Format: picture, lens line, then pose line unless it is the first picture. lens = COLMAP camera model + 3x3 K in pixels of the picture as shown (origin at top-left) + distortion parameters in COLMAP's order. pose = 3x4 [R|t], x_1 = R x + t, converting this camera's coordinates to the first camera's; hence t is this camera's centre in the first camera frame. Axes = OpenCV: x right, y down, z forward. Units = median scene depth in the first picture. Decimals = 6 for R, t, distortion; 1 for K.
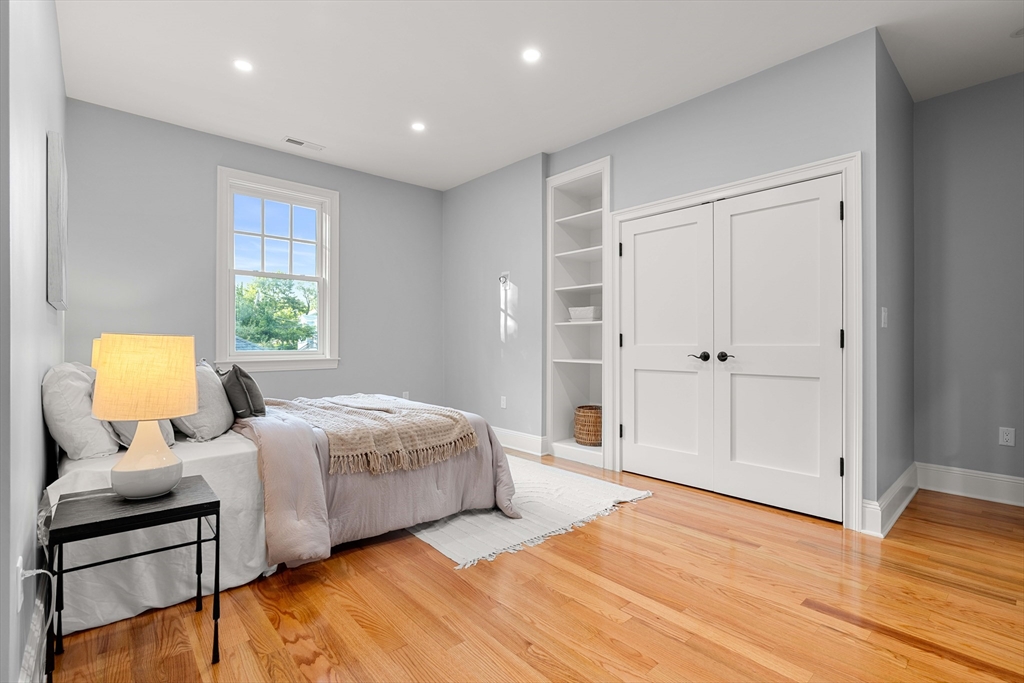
lens RADIAL K [[470.5, 0, 532.9], [0, 470.5, 341.6], [0, 0, 1]] dist [-0.006800, 0.002321]
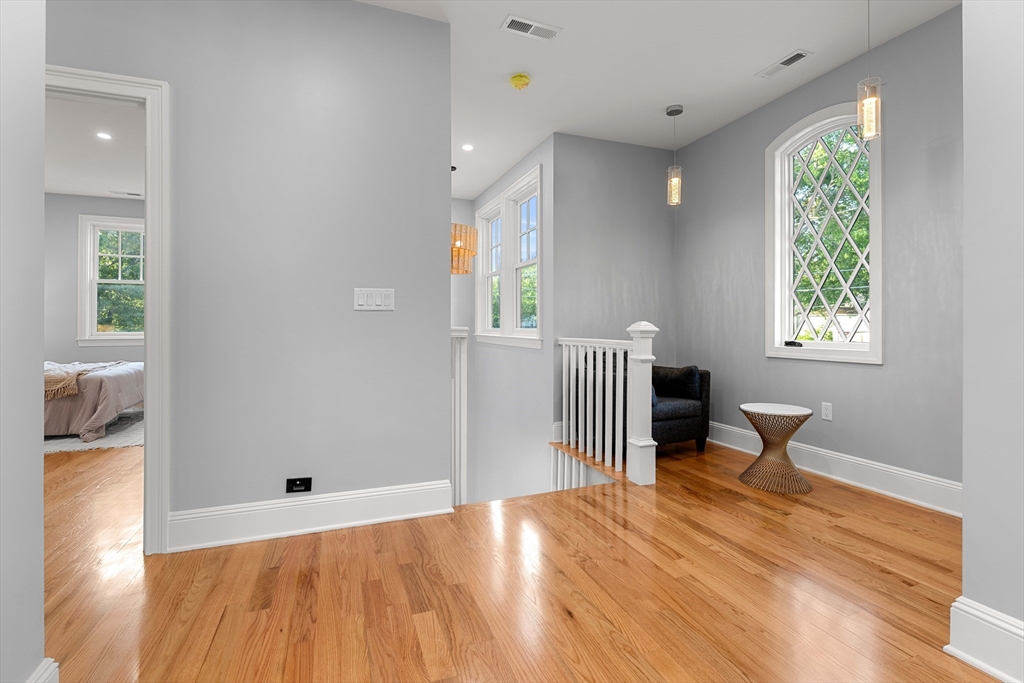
lens RADIAL K [[470.5, 0, 508.0], [0, 470.5, 323.8], [0, 0, 1]] dist [-0.006800, 0.002321]
pose [[0.925676, -0.001677, -0.378314, 2.552580], [0.000385, 0.999994, -0.003490, -0.004695], [0.378318, 0.003085, 0.925671, 0.148795]]
